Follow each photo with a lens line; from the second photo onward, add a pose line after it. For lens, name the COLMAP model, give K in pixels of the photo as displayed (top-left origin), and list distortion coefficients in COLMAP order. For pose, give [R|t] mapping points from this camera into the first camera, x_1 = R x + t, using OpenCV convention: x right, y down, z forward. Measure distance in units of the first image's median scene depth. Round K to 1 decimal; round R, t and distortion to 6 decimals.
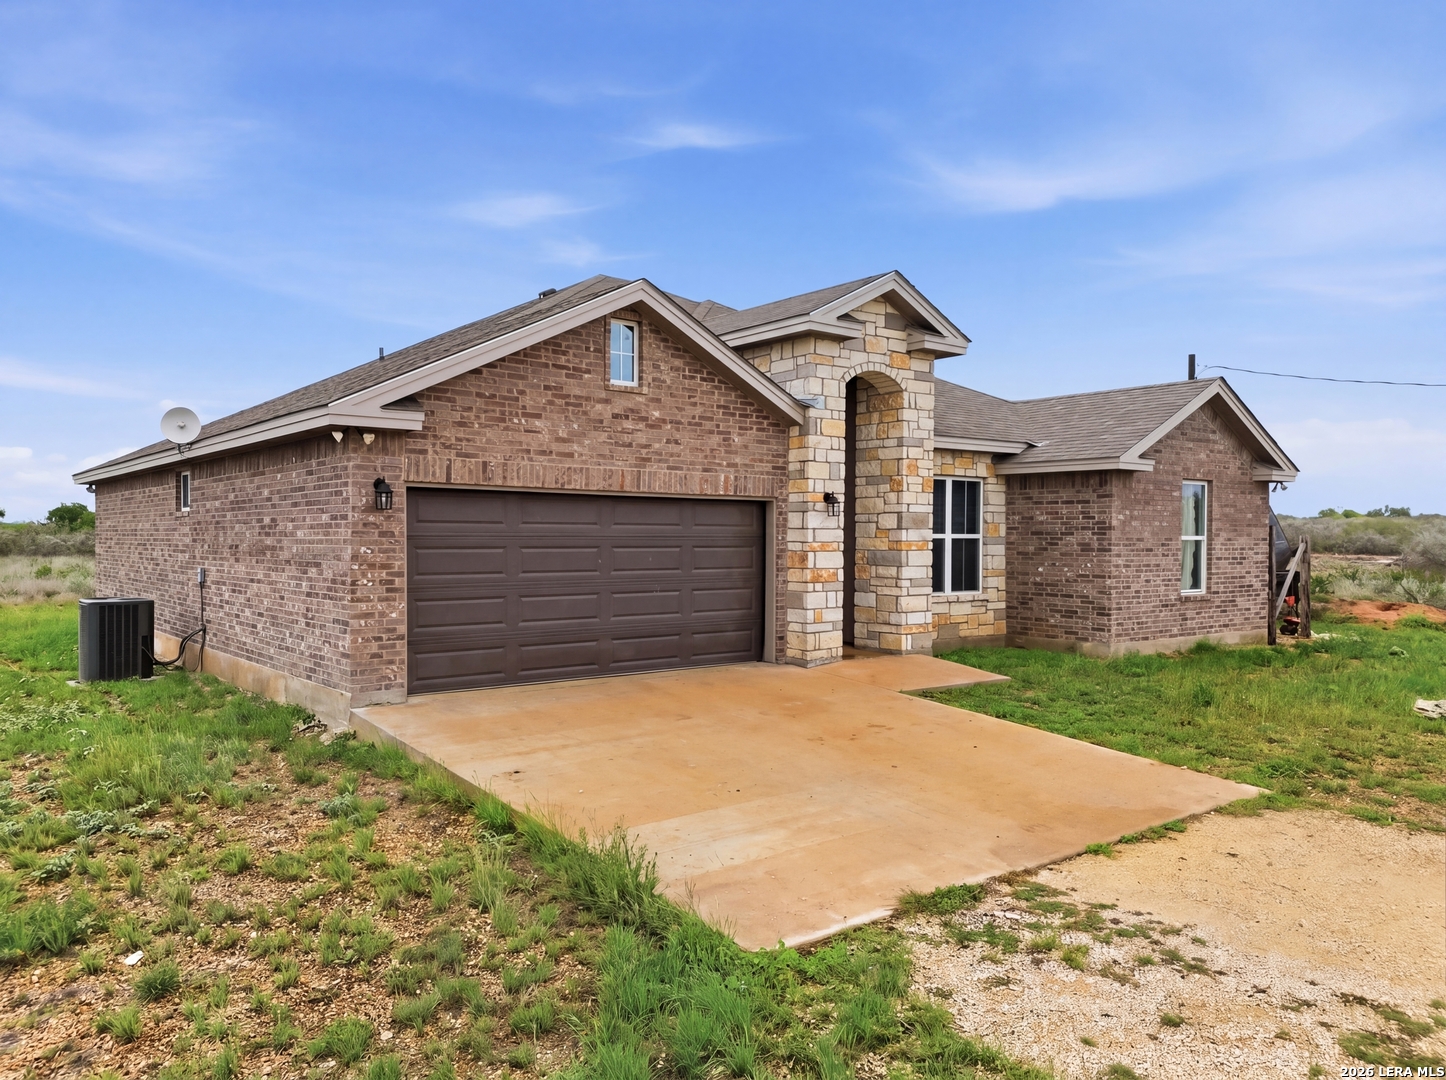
lens RADIAL K [[1062.3, 0, 732.6], [0, 1062.3, 547.0], [0, 0, 1]] dist [0.109018, -0.147735]
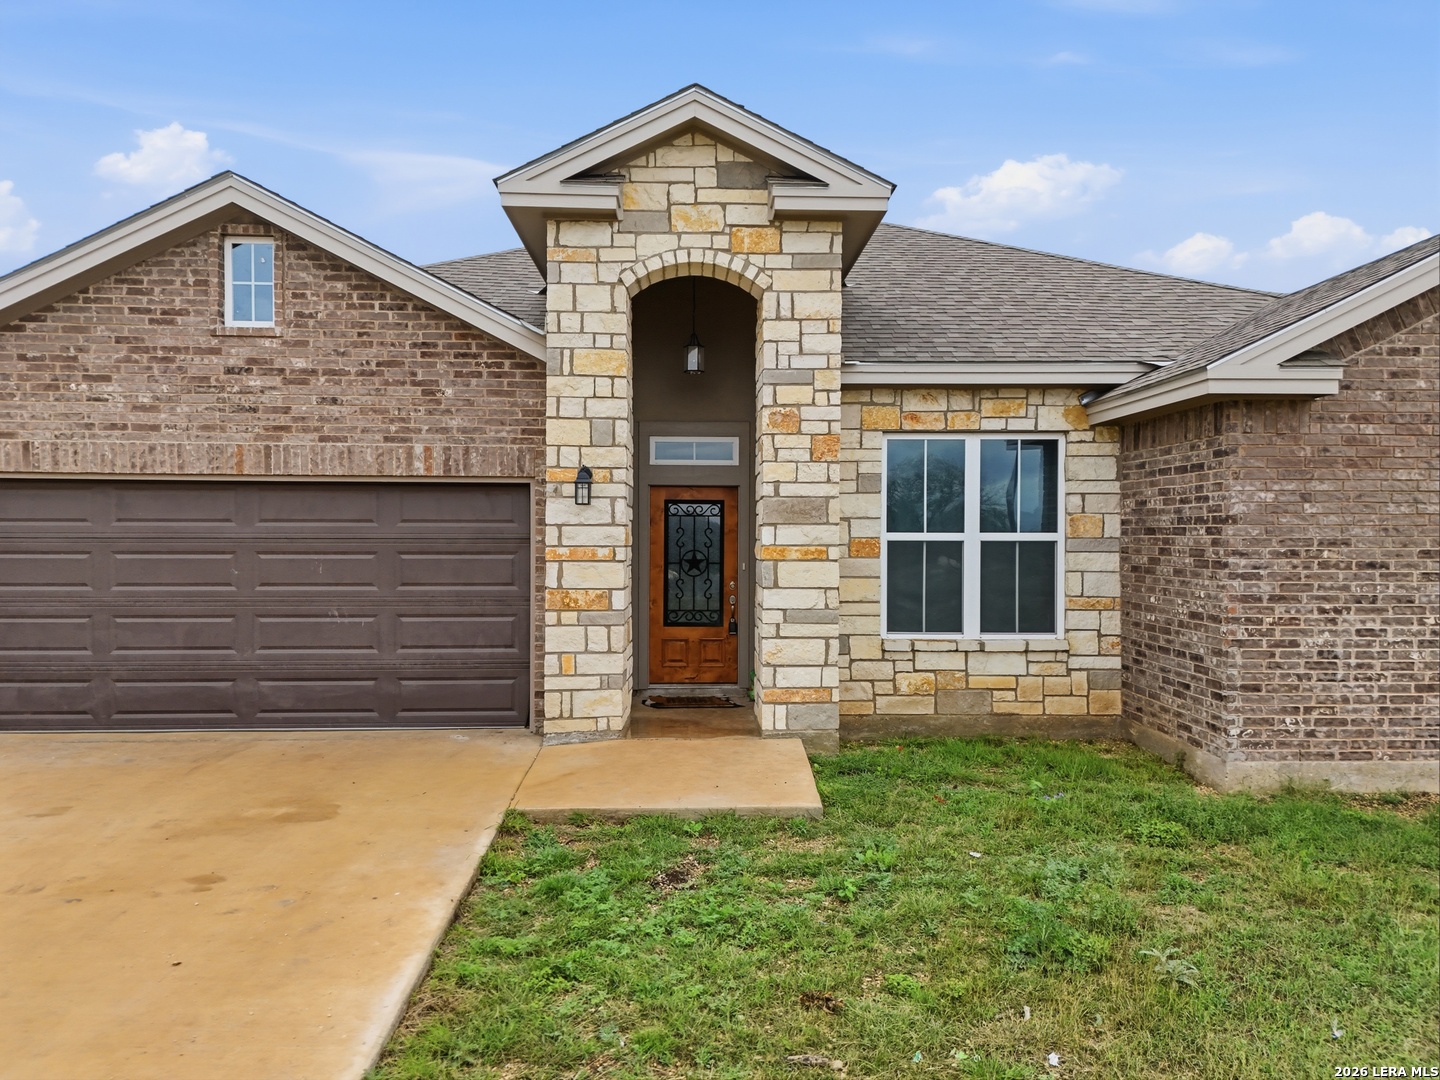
lens RADIAL K [[1057.9, 0, 729.5], [0, 1057.9, 547.0], [0, 0, 1]] dist [0.109018, -0.147735]
pose [[0.800233, 0.002289, -0.599685, 0.528756], [-0.004930, 0.999984, -0.002762, -0.003029], [0.599669, 0.005166, 0.800232, 0.551039]]
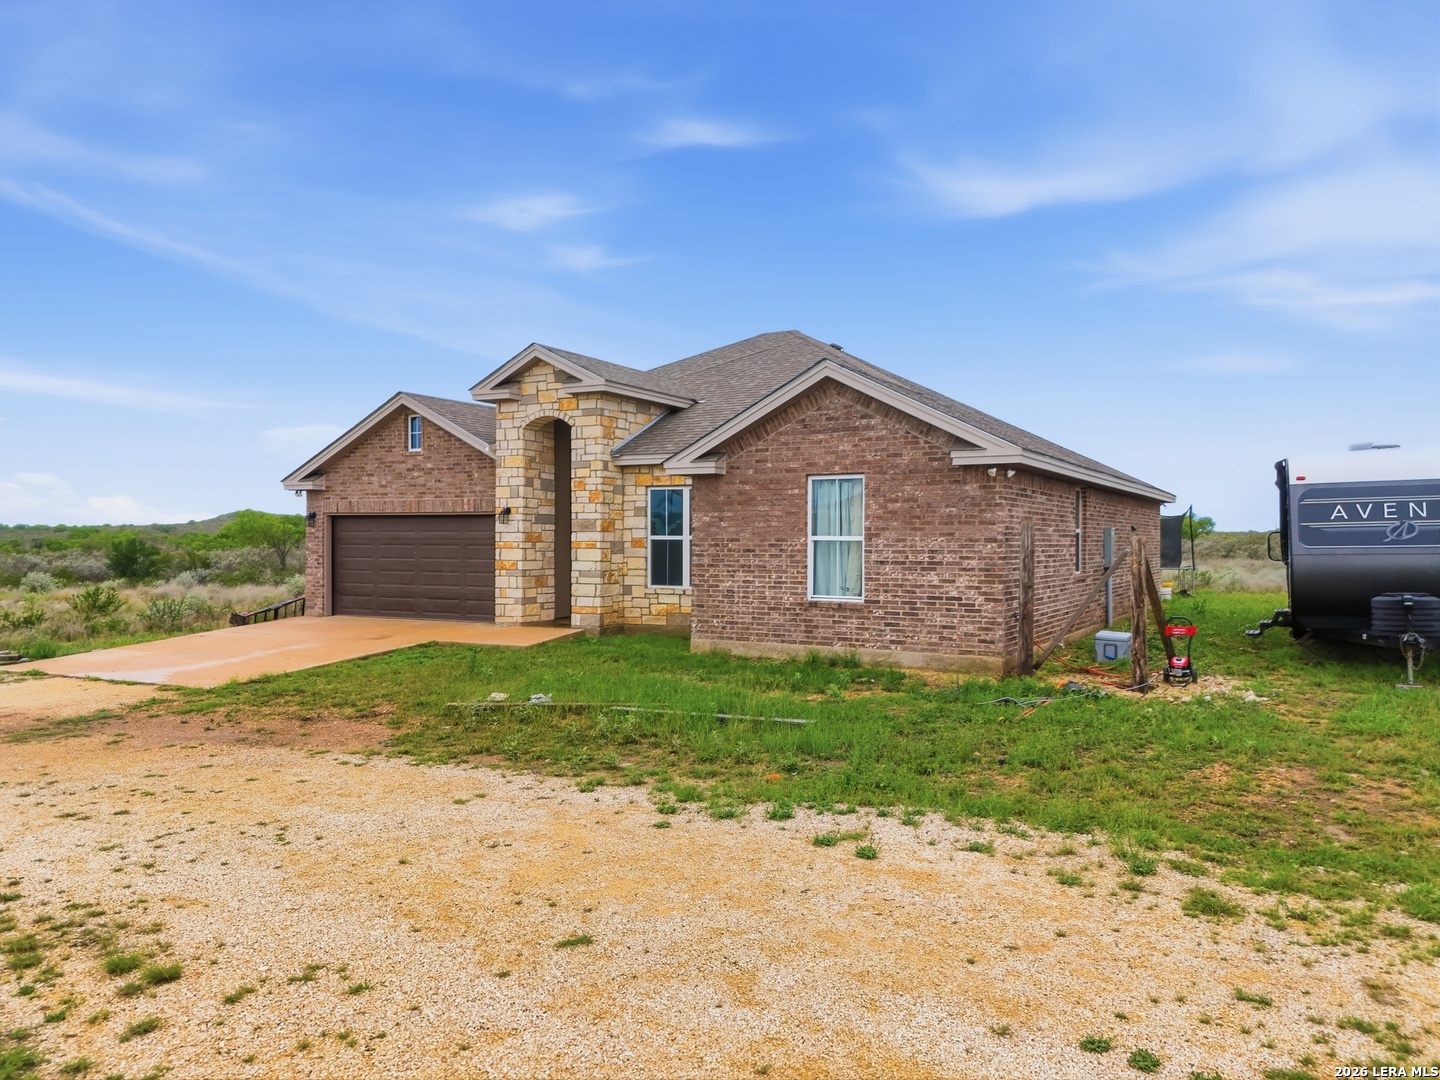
lens RADIAL K [[1057.9, 0, 729.5], [0, 1057.9, 547.0], [0, 0, 1]] dist [0.109018, -0.147735]
pose [[0.383309, 0.002336, -0.923617, 1.524195], [-0.010446, 0.999944, -0.001806, 0.001669], [0.923561, 0.010341, 0.383312, 0.723864]]
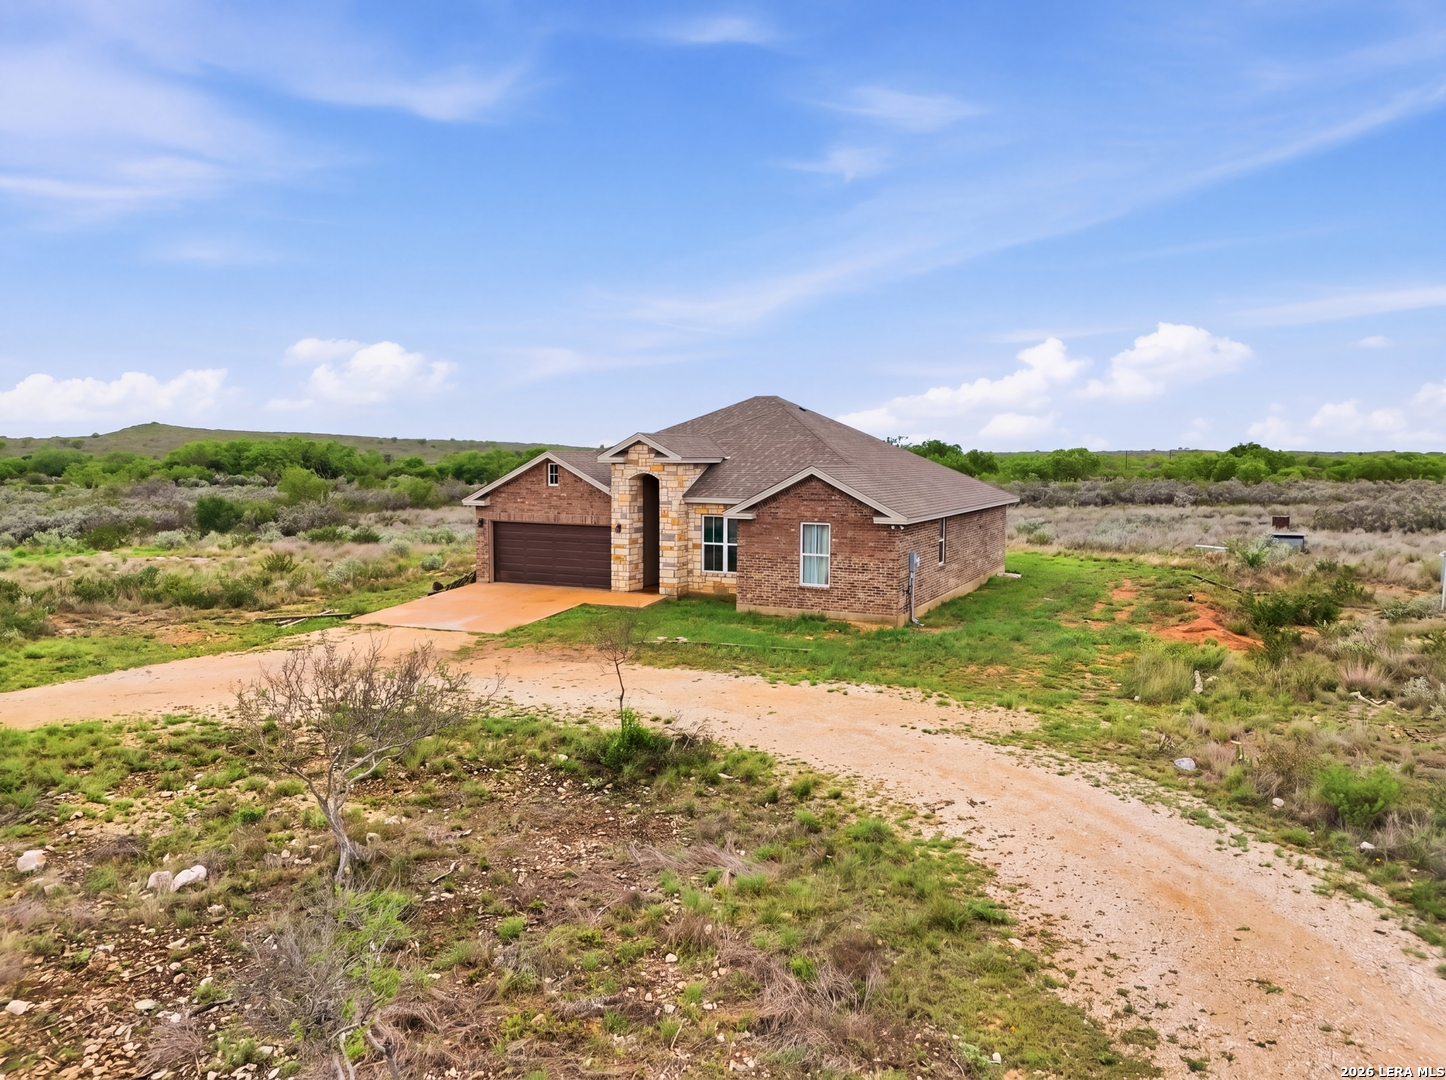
lens RADIAL K [[1062.3, 0, 732.6], [0, 1062.3, 547.0], [0, 0, 1]] dist [0.109018, -0.147735]
pose [[0.452169, 0.076472, -0.888648, 2.407402], [-0.013952, 0.996802, 0.078679, -0.197011], [0.891823, -0.023178, 0.451790, 0.112938]]
